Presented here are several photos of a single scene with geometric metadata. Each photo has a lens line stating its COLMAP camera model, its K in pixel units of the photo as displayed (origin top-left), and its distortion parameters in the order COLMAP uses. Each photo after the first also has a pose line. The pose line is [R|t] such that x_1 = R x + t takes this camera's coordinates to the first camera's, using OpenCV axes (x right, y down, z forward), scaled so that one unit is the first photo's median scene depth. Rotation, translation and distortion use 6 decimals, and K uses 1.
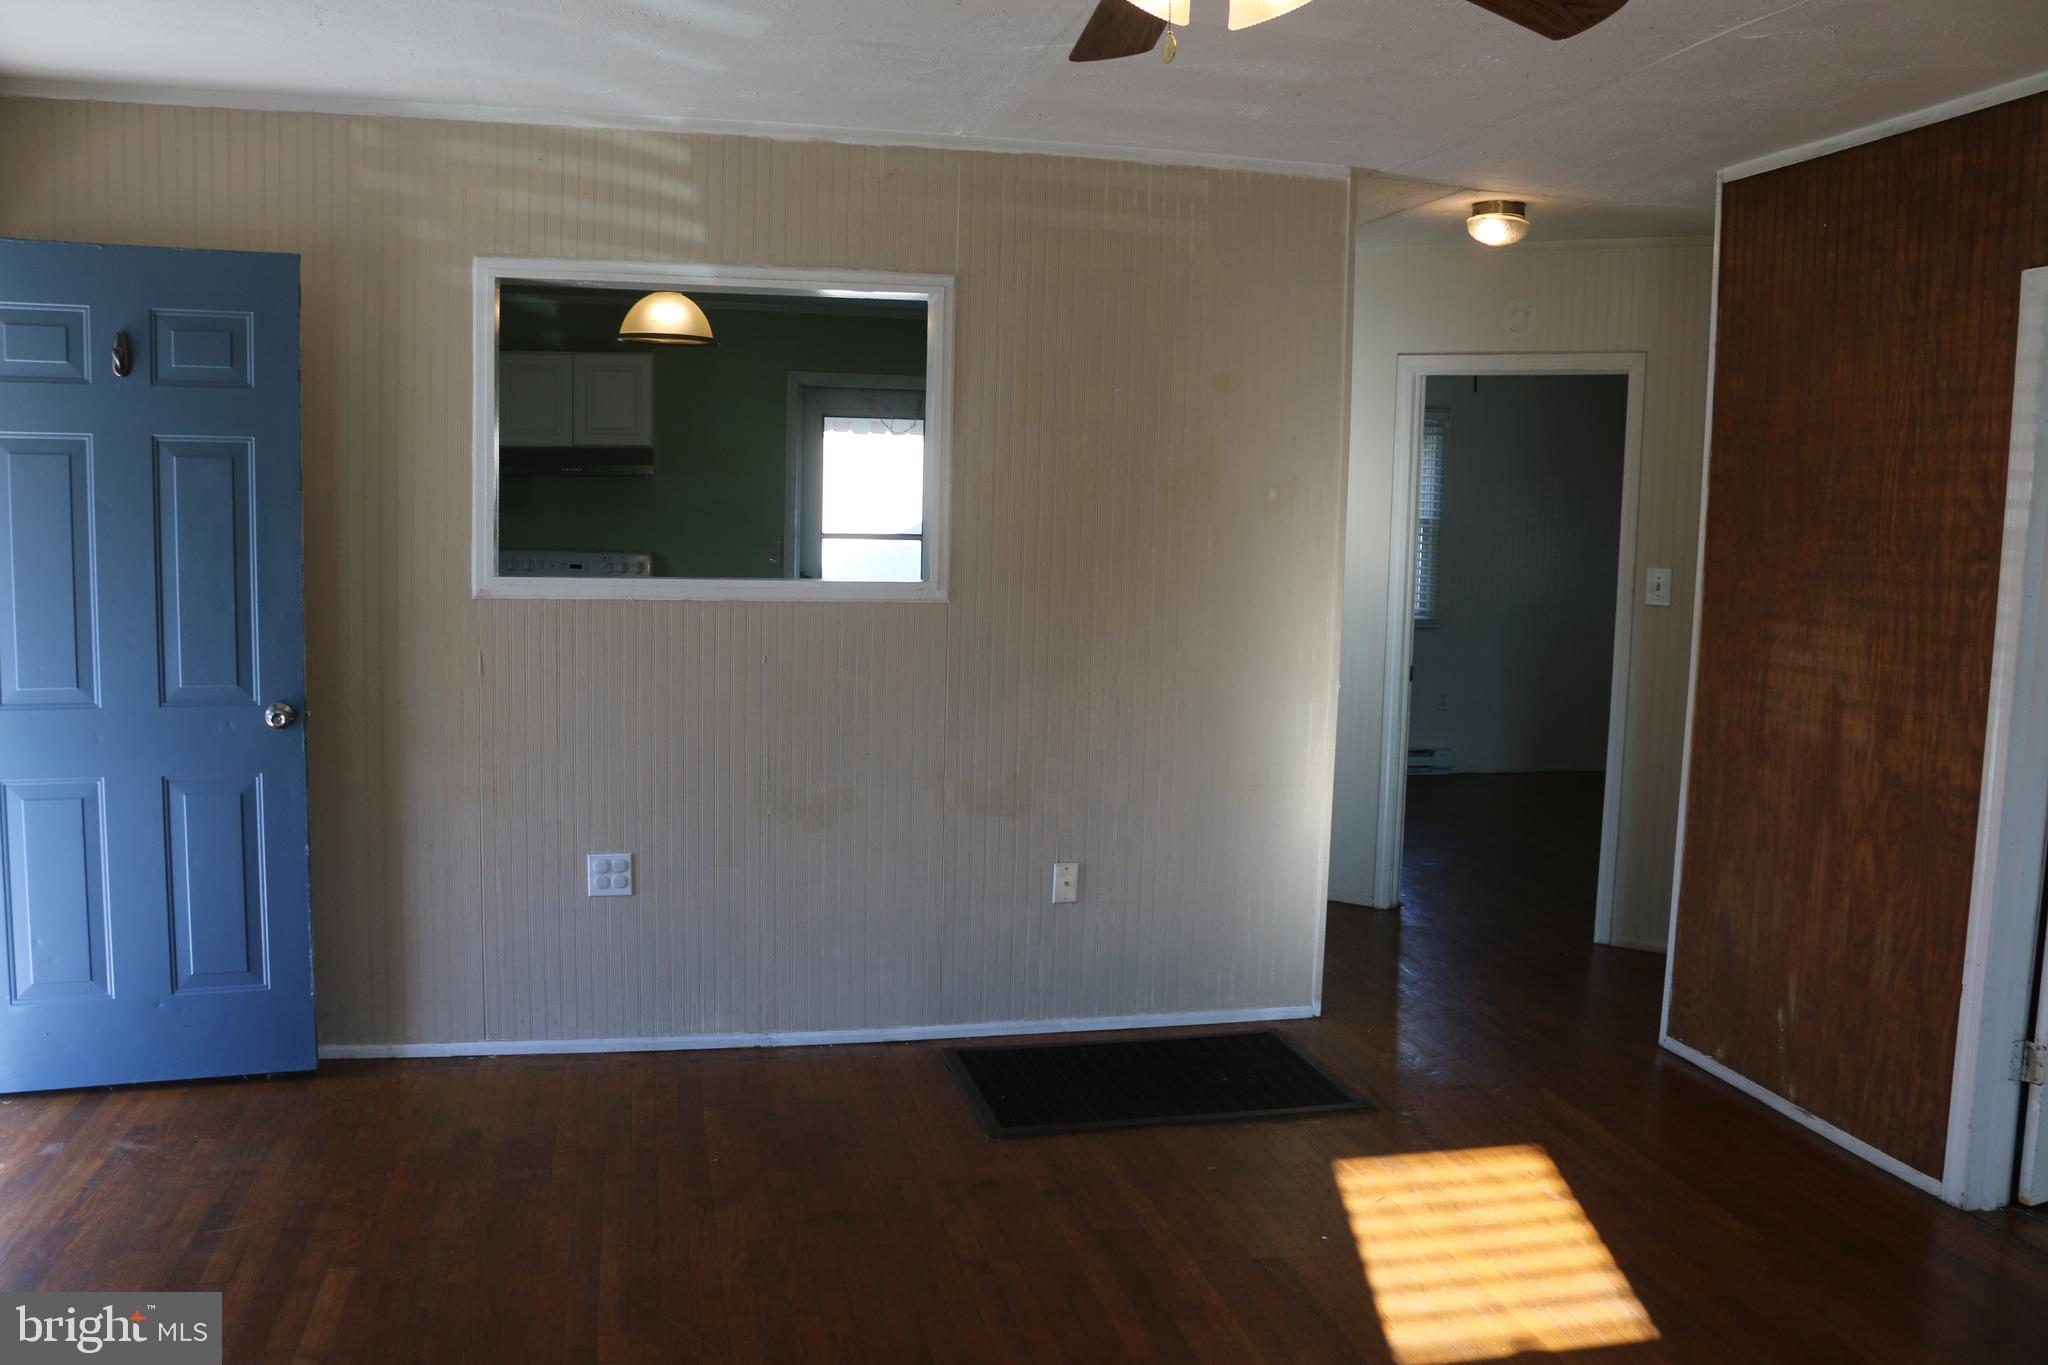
lens RADIAL K [[1683.6, 0, 1014.7], [0, 1683.6, 694.7], [0, 0, 1]] dist [-0.157257, 0.126470]
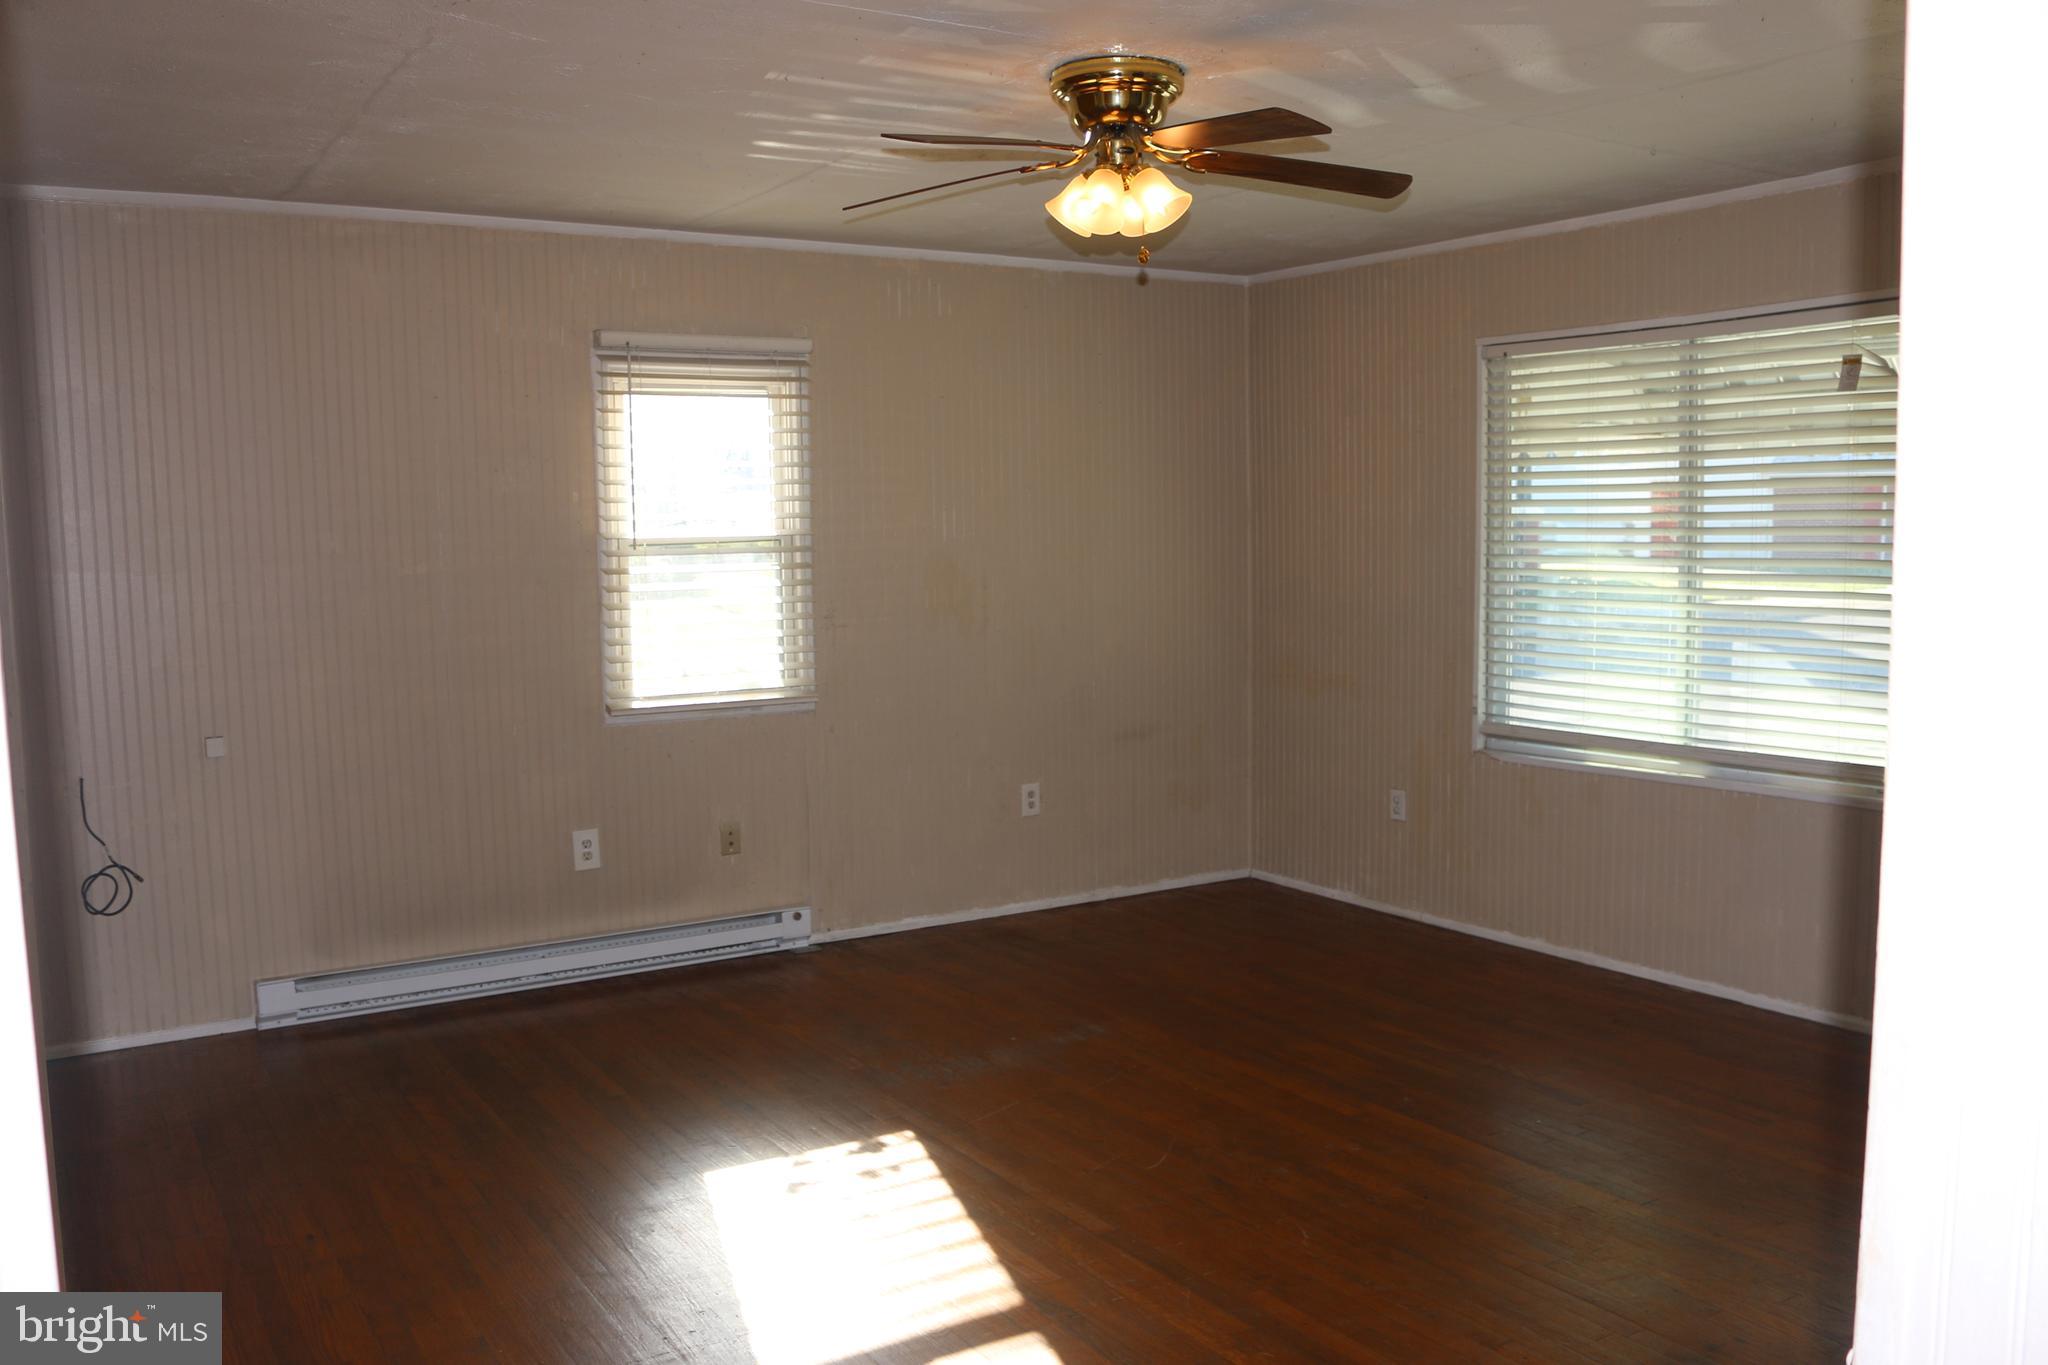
lens RADIAL K [[1683.6, 0, 1032.1], [0, 1683.6, 685.0], [0, 0, 1]] dist [-0.157257, 0.126470]
pose [[-0.940555, 0.021467, -0.338963, 0.403022], [-0.050285, 0.978201, 0.201481, -0.144968], [0.335899, 0.206549, -0.918972, 1.297782]]
